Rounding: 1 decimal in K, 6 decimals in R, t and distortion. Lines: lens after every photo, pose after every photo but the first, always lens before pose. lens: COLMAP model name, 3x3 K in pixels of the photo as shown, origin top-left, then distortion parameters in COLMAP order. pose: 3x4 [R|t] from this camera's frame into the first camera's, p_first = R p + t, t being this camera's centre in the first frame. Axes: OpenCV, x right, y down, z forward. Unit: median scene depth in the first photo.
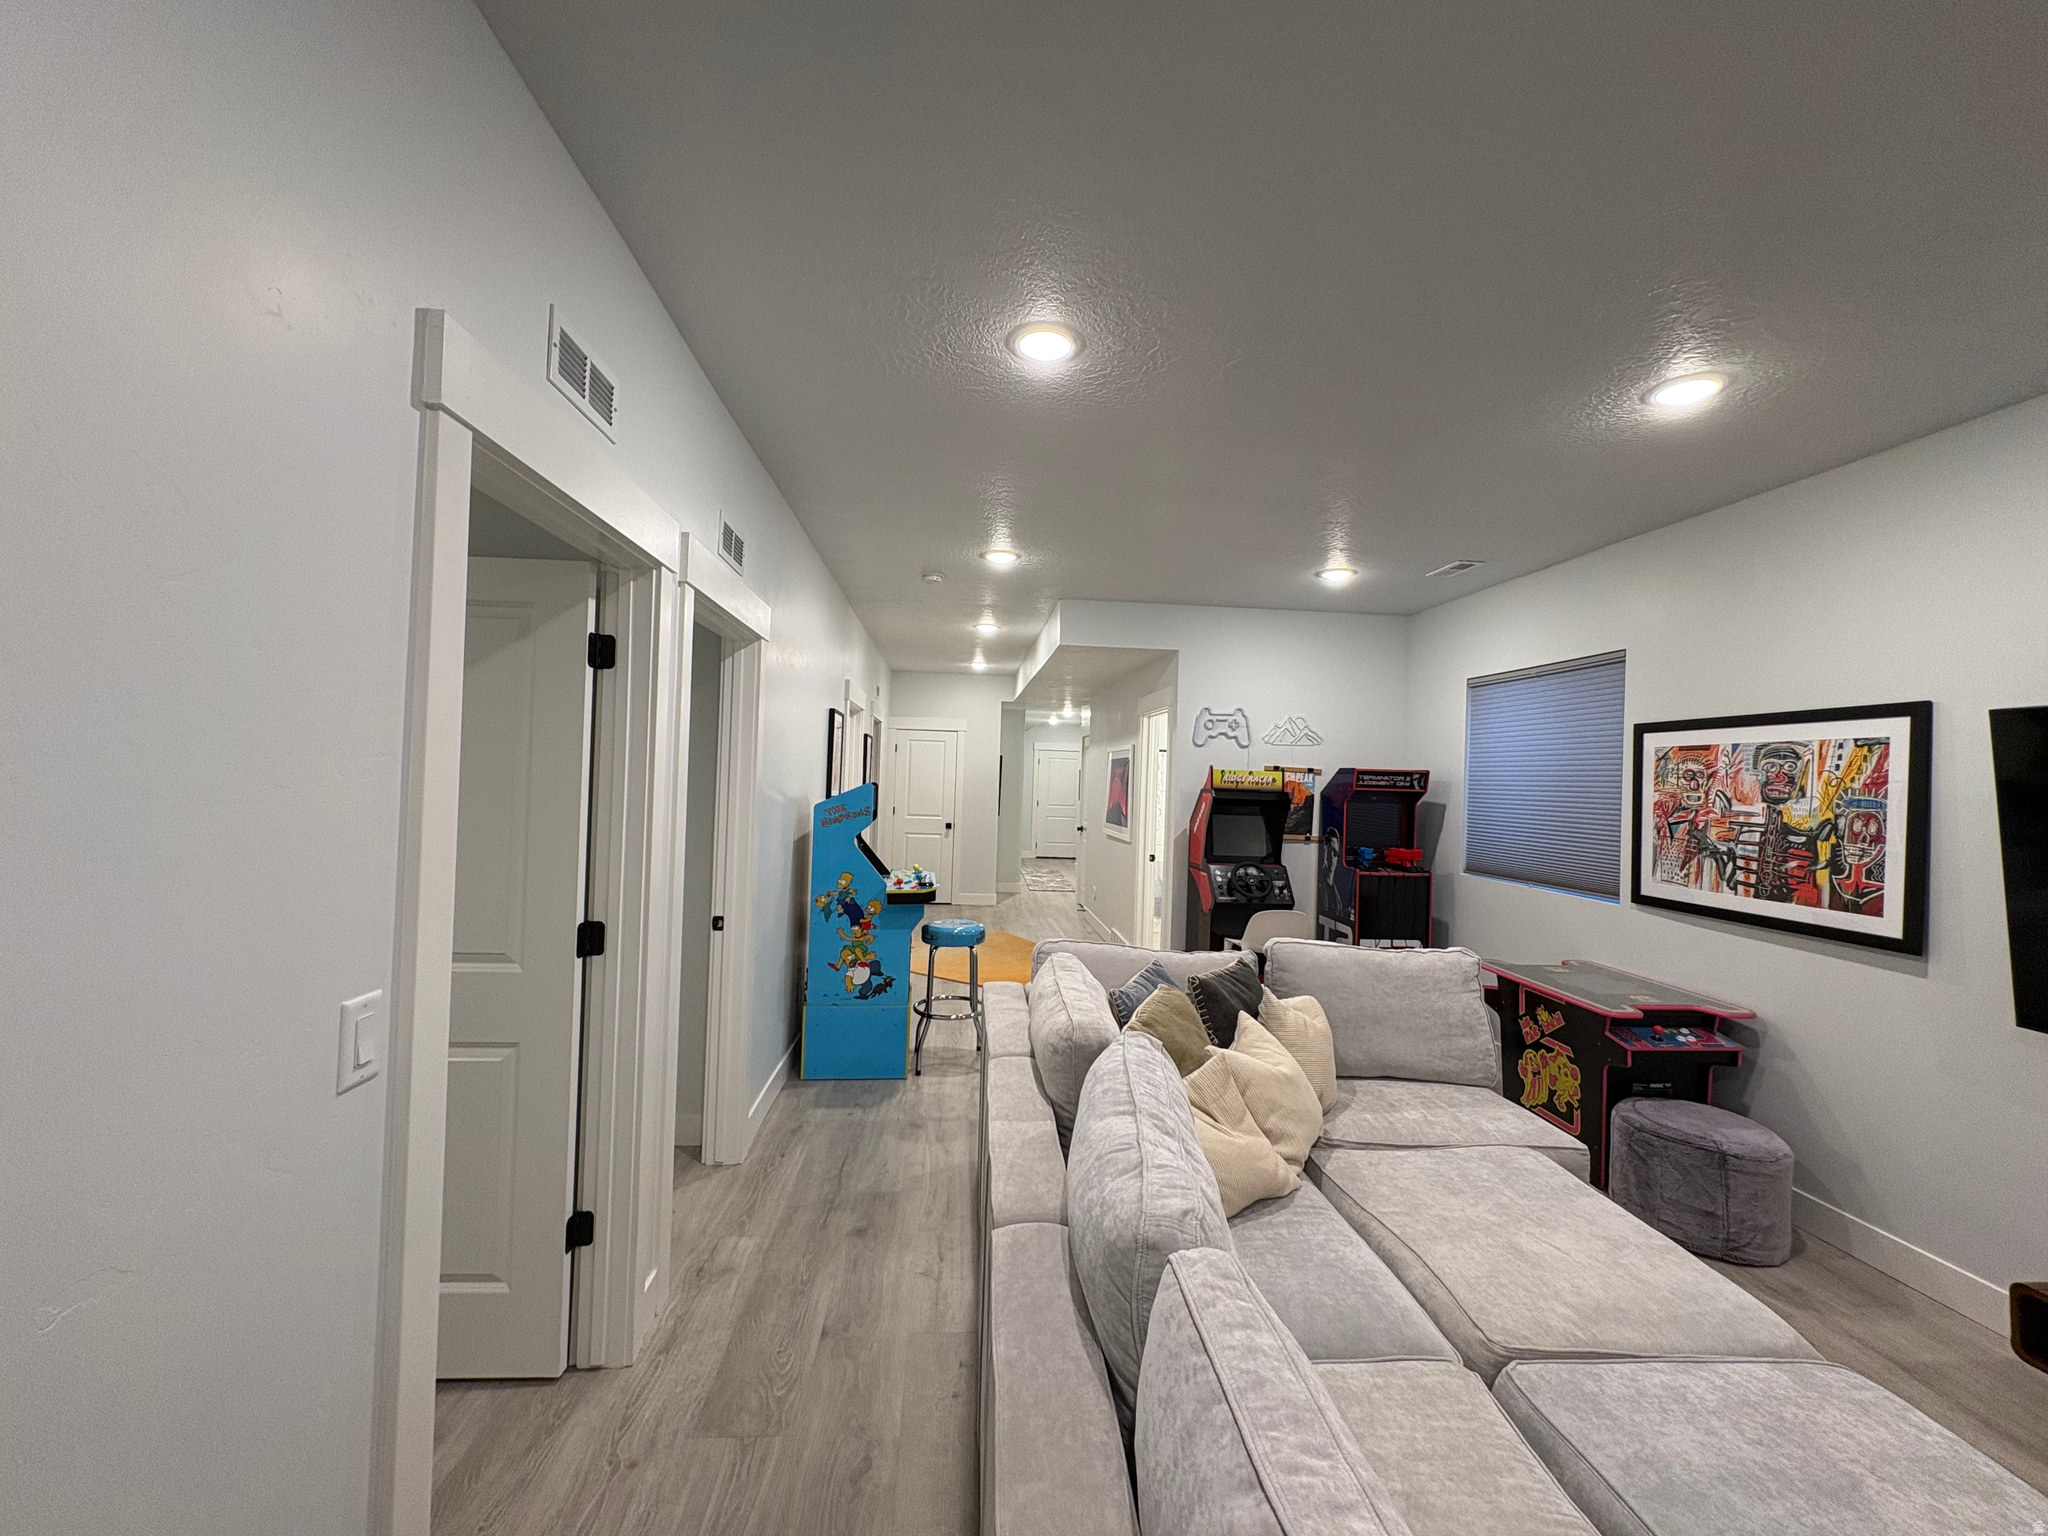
lens RADIAL K [[813.6, 0, 1023.1], [0, 813.6, 765.7], [0, 0, 1]] dist [-0.000335, 0.000181]
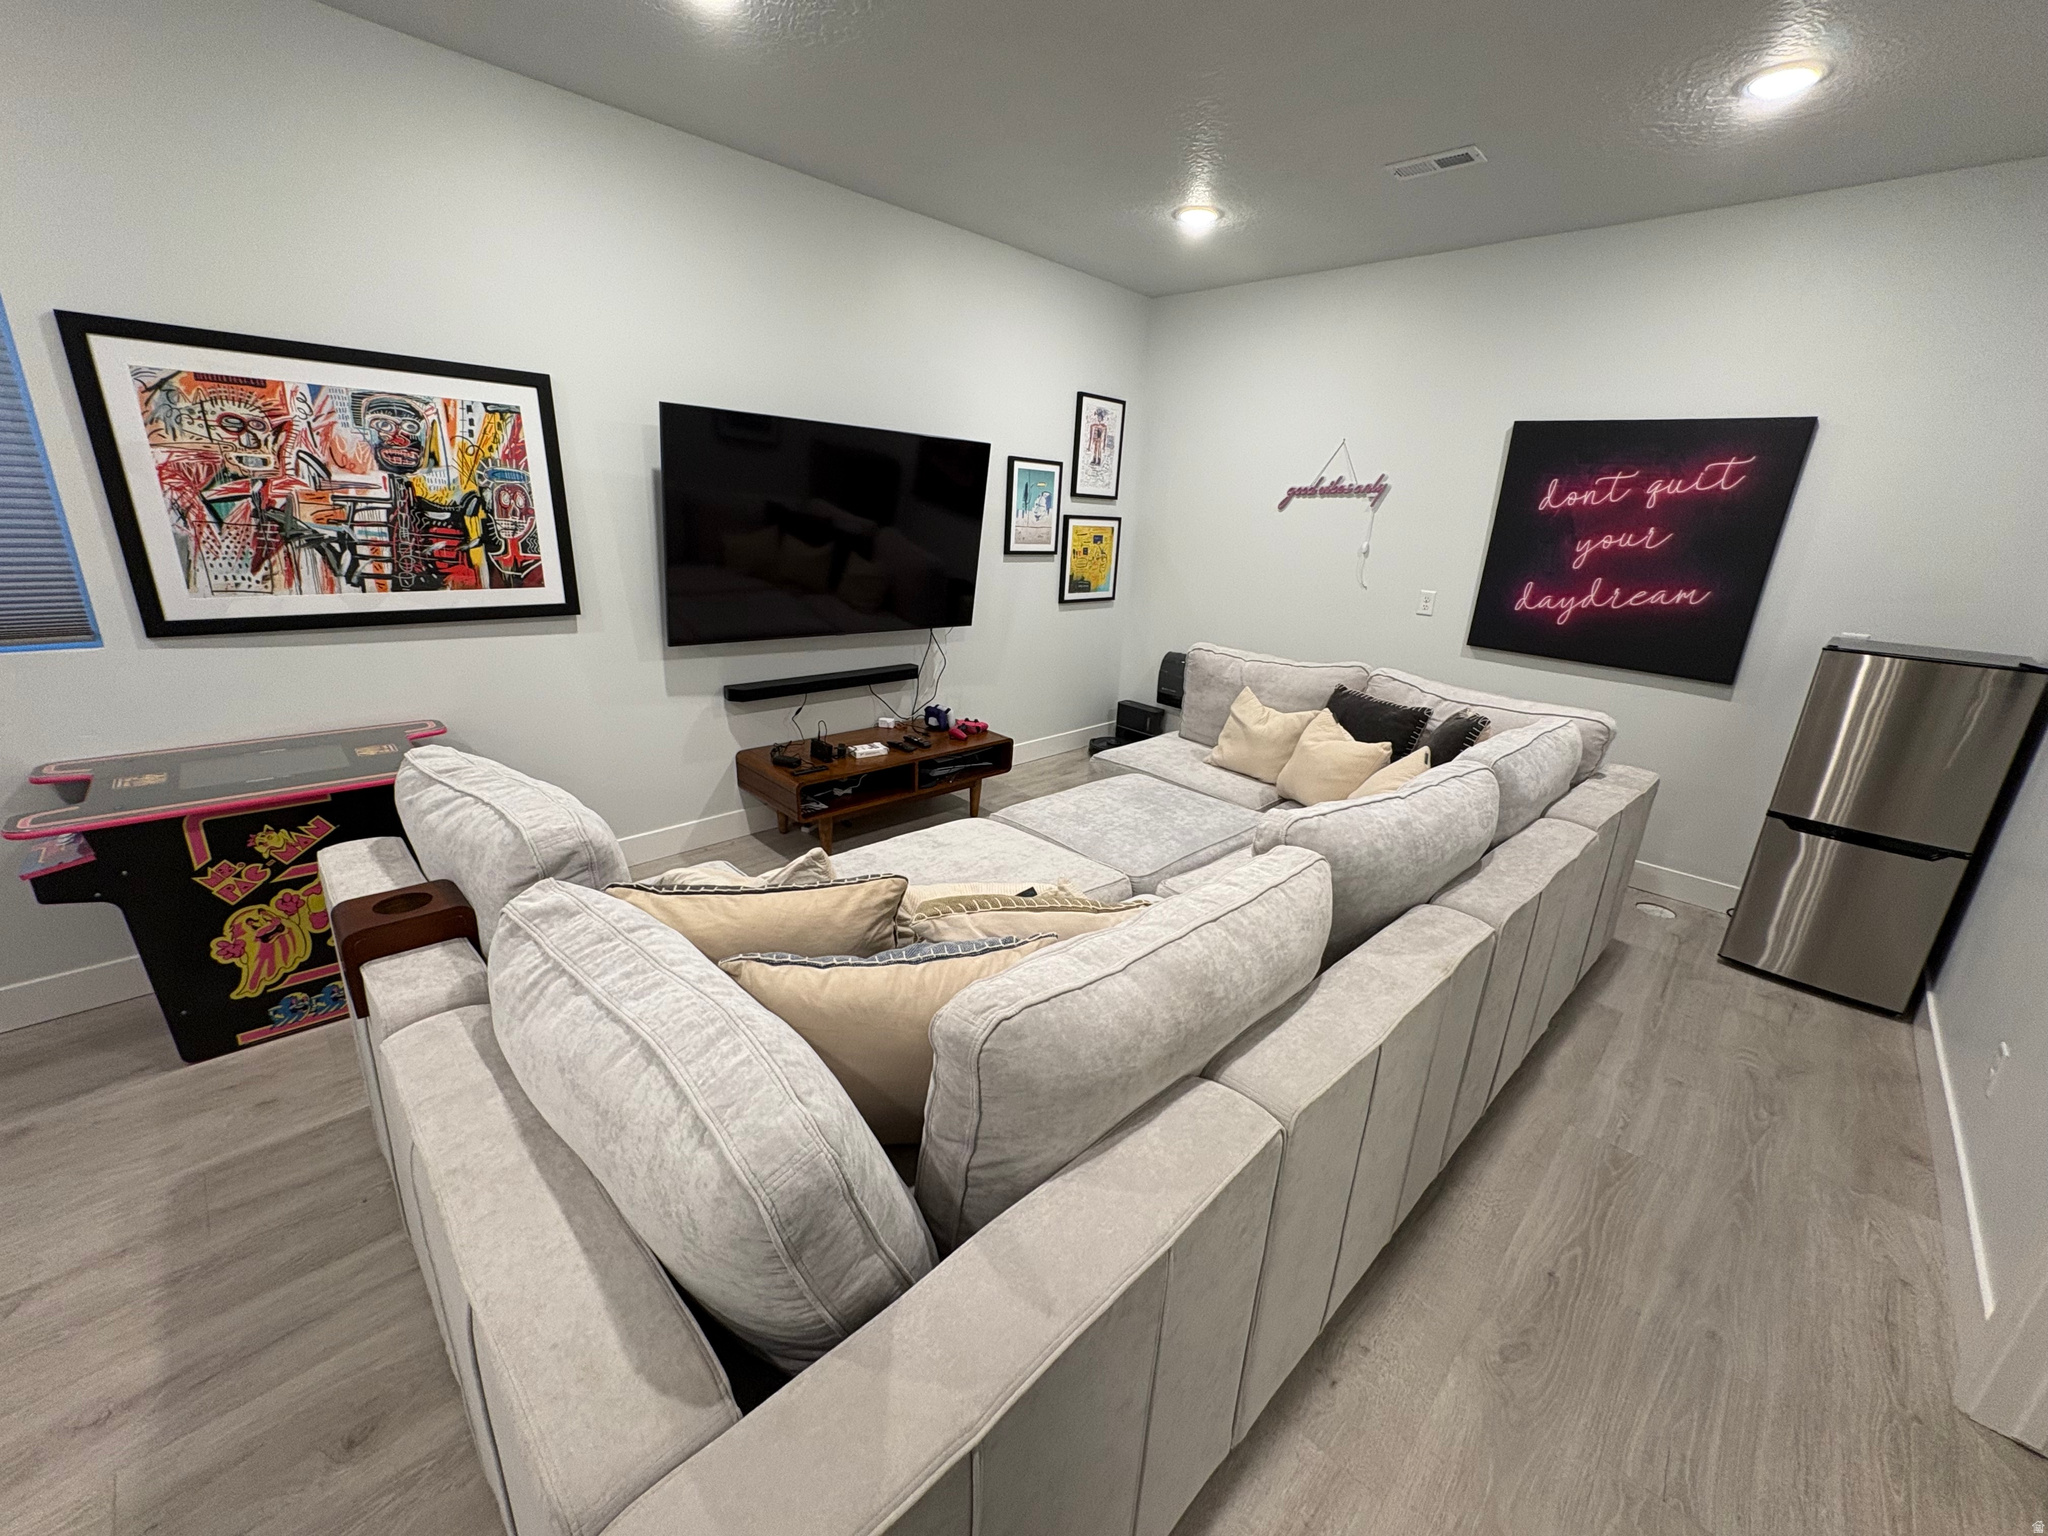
lens RADIAL K [[813.6, 0, 1023.1], [0, 813.6, 765.7], [0, 0, 1]] dist [-0.000335, 0.000181]
pose [[-0.655028, -0.286639, 0.699126, -0.166396], [-0.078622, 0.946086, 0.314230, 0.018293], [-0.751504, 0.150863, -0.642248, 1.097052]]
